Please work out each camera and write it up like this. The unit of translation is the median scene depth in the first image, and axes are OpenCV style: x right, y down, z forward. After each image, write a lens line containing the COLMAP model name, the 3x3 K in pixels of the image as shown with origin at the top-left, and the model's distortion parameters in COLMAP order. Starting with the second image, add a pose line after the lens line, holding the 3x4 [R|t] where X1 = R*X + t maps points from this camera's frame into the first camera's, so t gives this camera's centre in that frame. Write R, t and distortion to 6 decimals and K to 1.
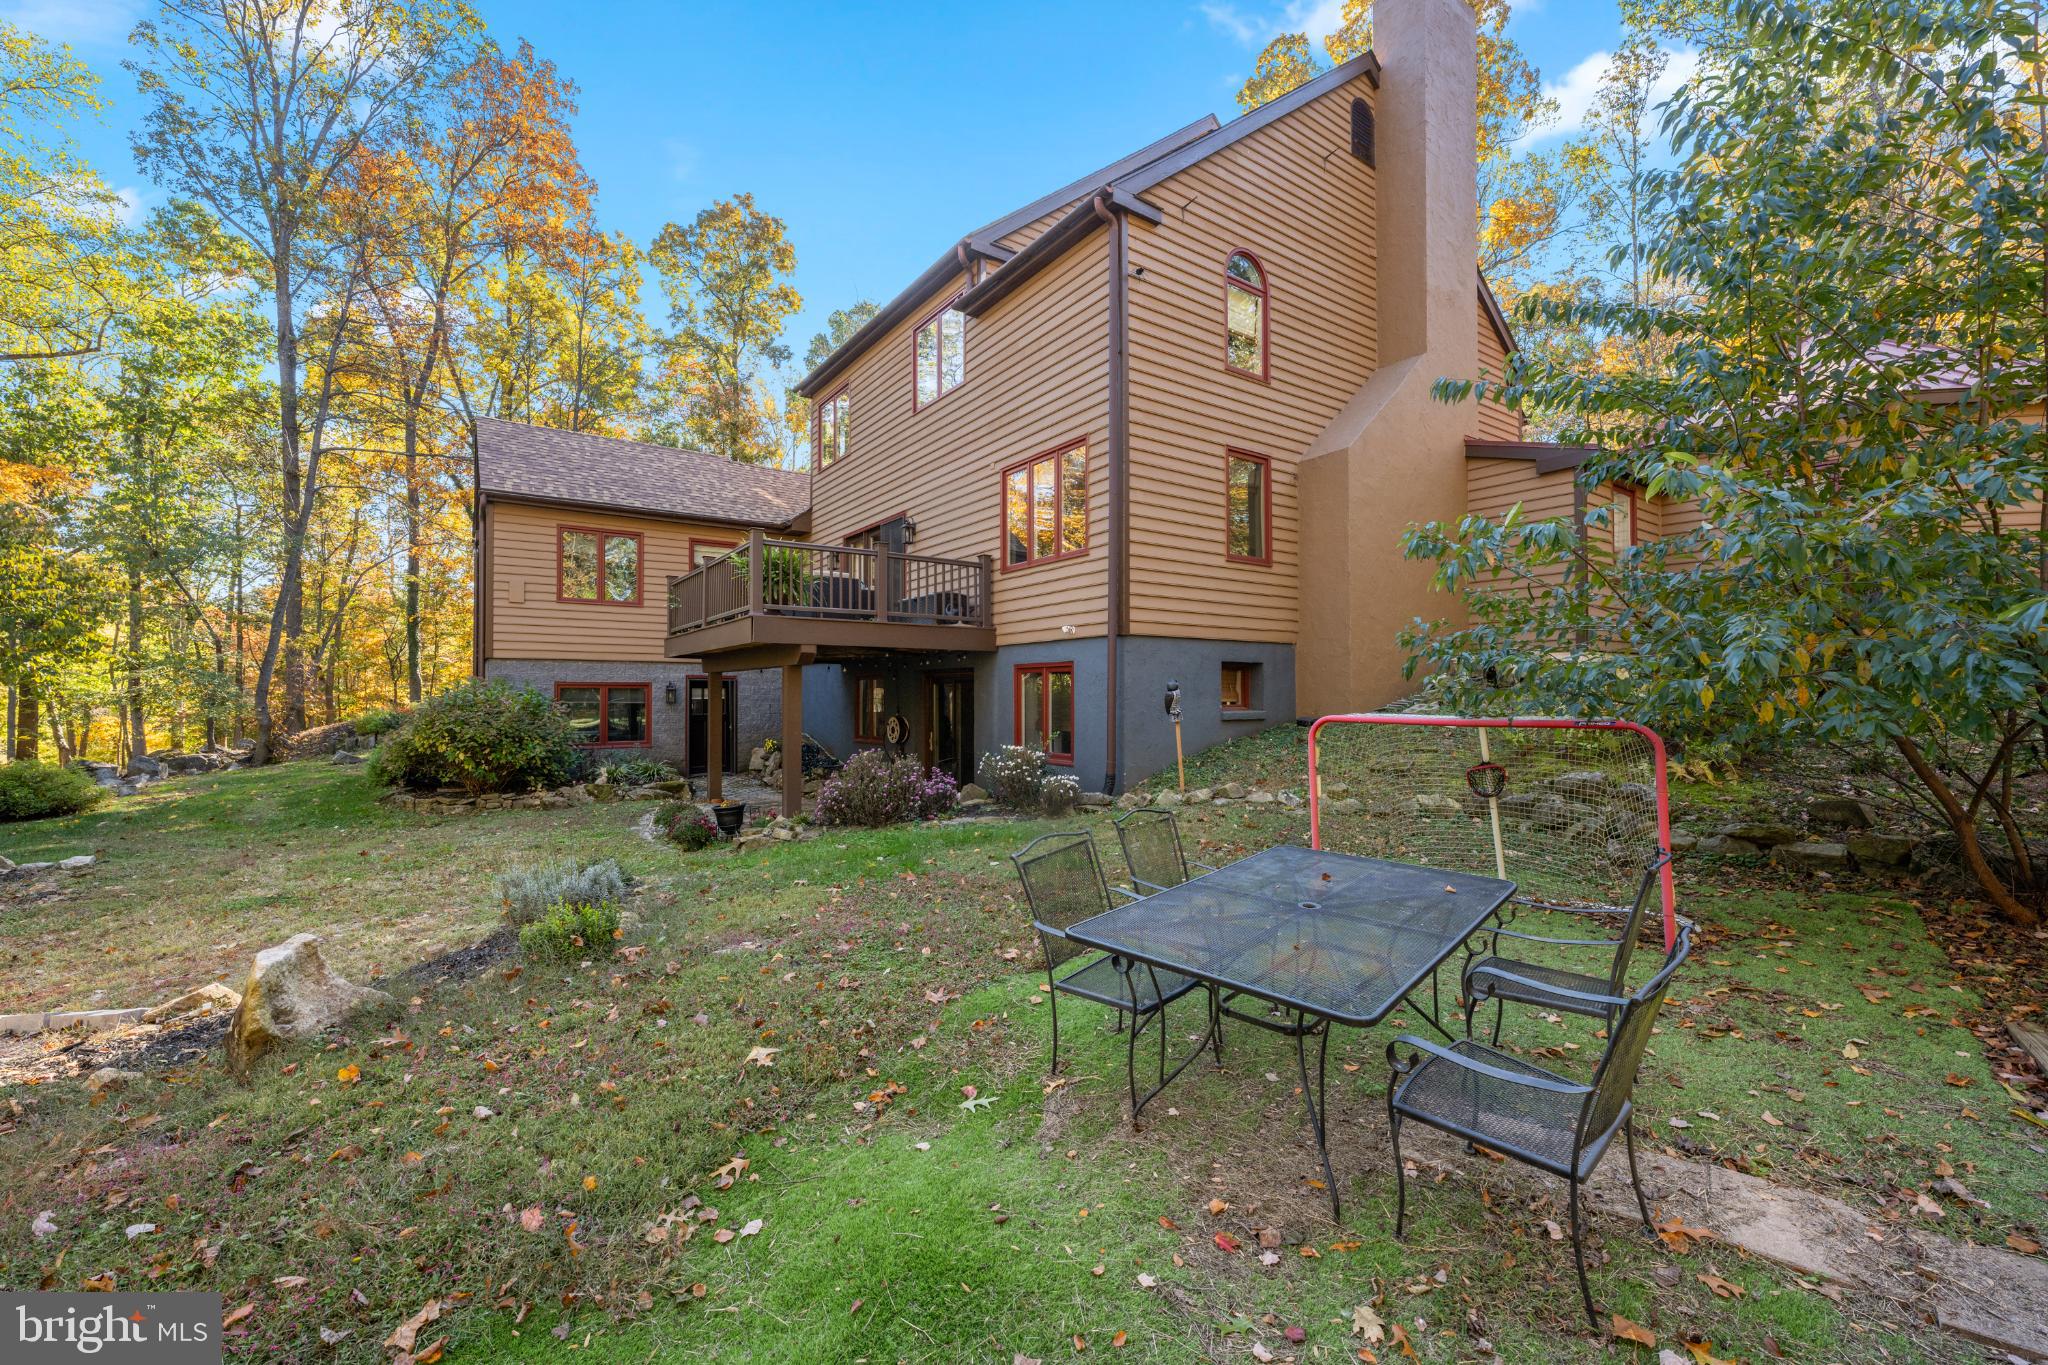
lens RADIAL K [[818.5, 0, 1024.0], [0, 818.5, 682.5], [0, 0, 1]] dist [0.000139, -0.000240]
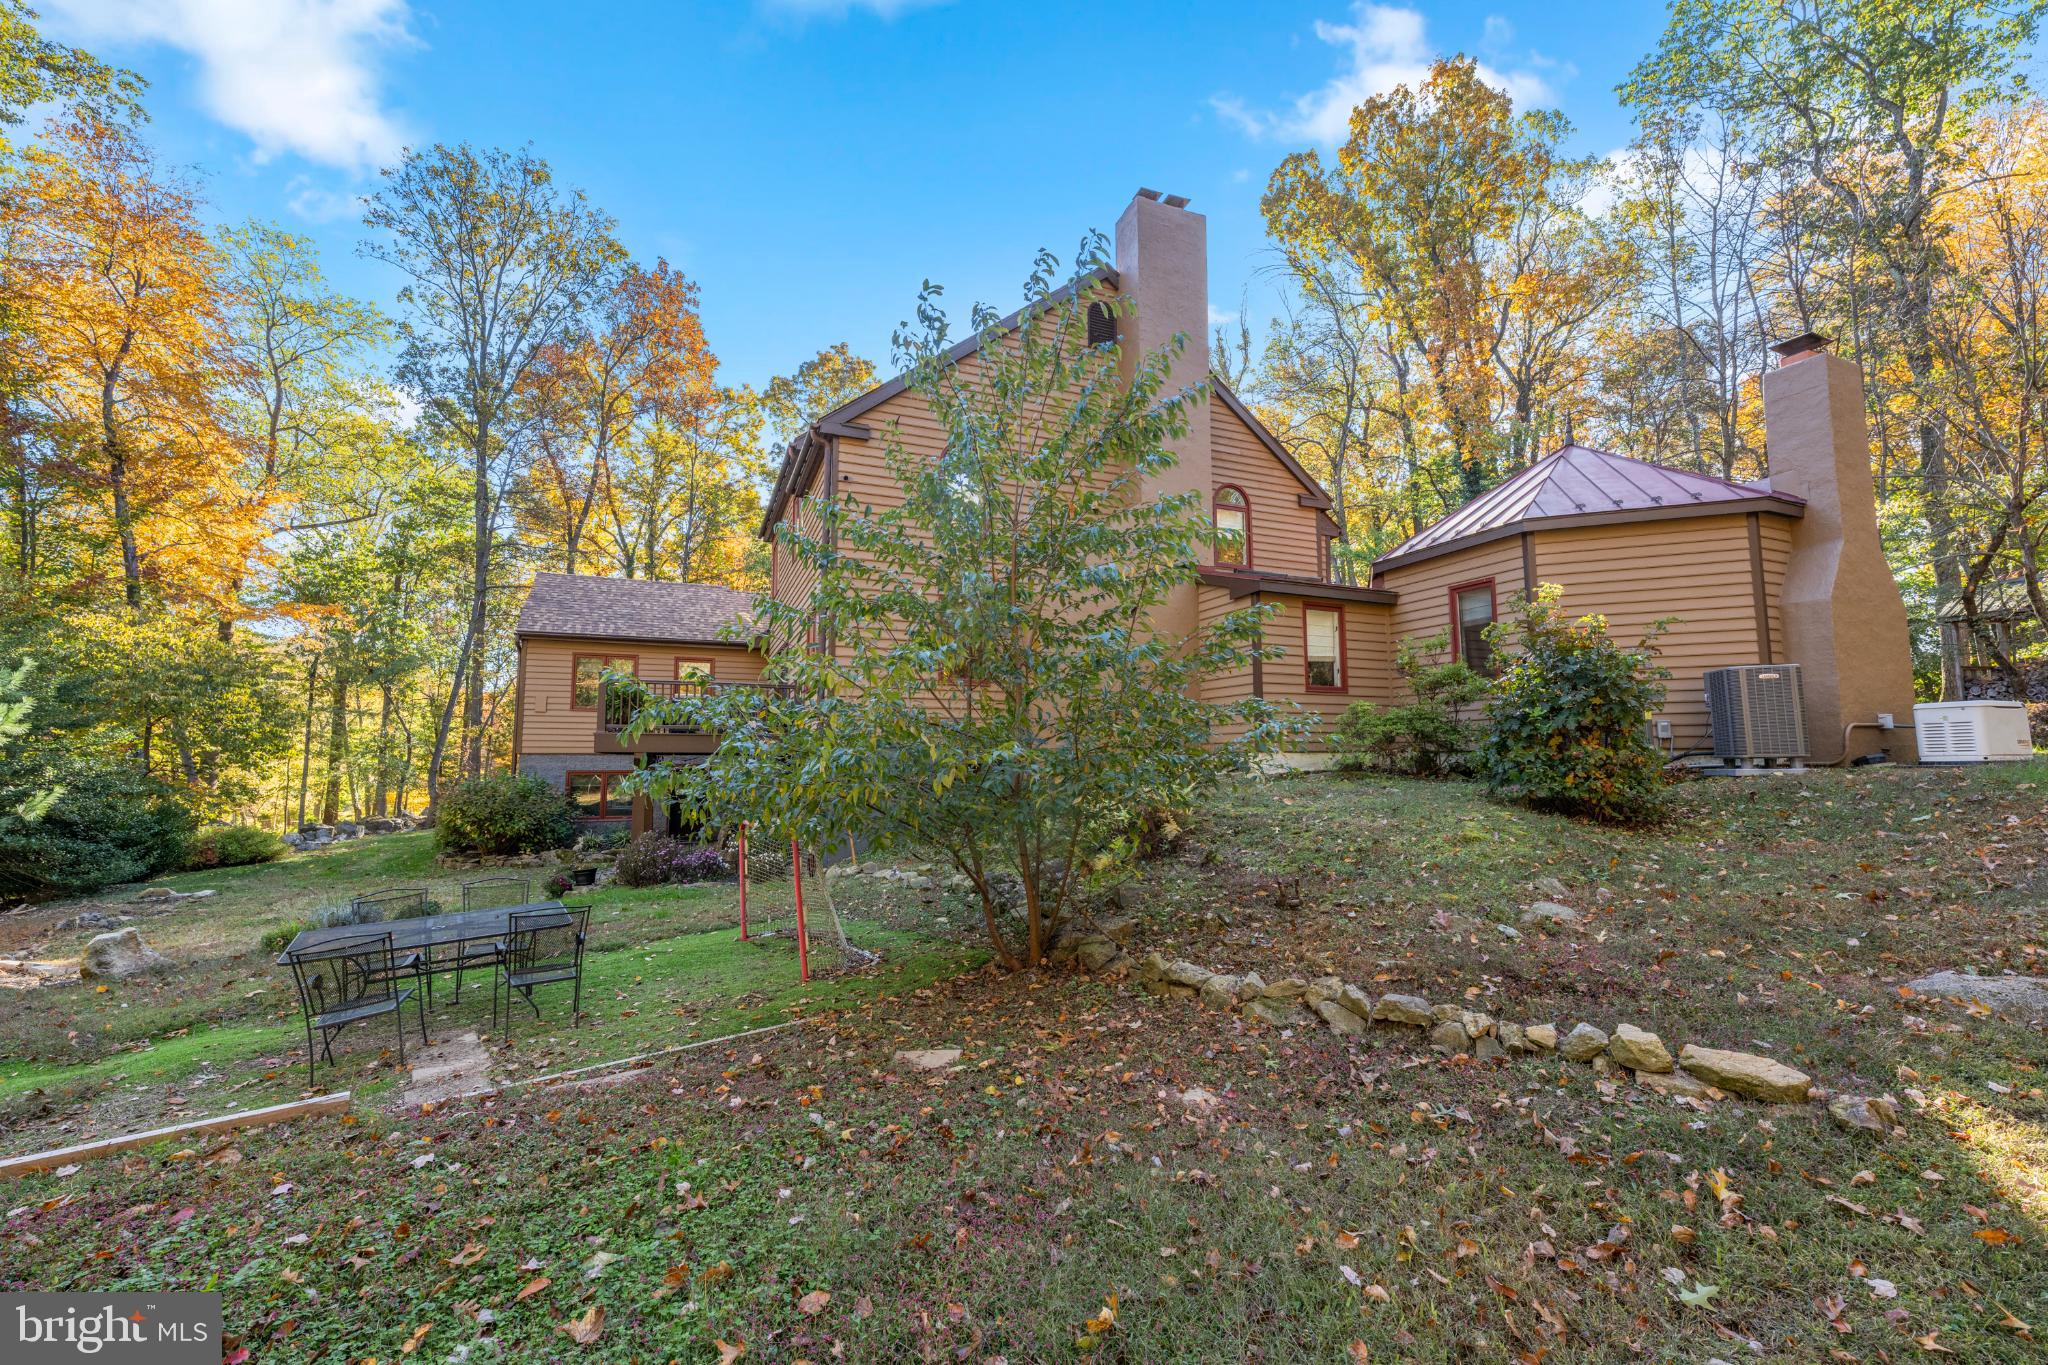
lens RADIAL K [[805.7, 0, 1019.2], [0, 805.7, 685.0], [0, 0, 1]] dist [-0.001161, -0.000076]
pose [[0.978146, -0.021599, -0.206795, 0.195501], [0.005094, 0.996781, -0.080014, -0.014303], [0.207857, 0.077212, 0.975107, -0.062221]]
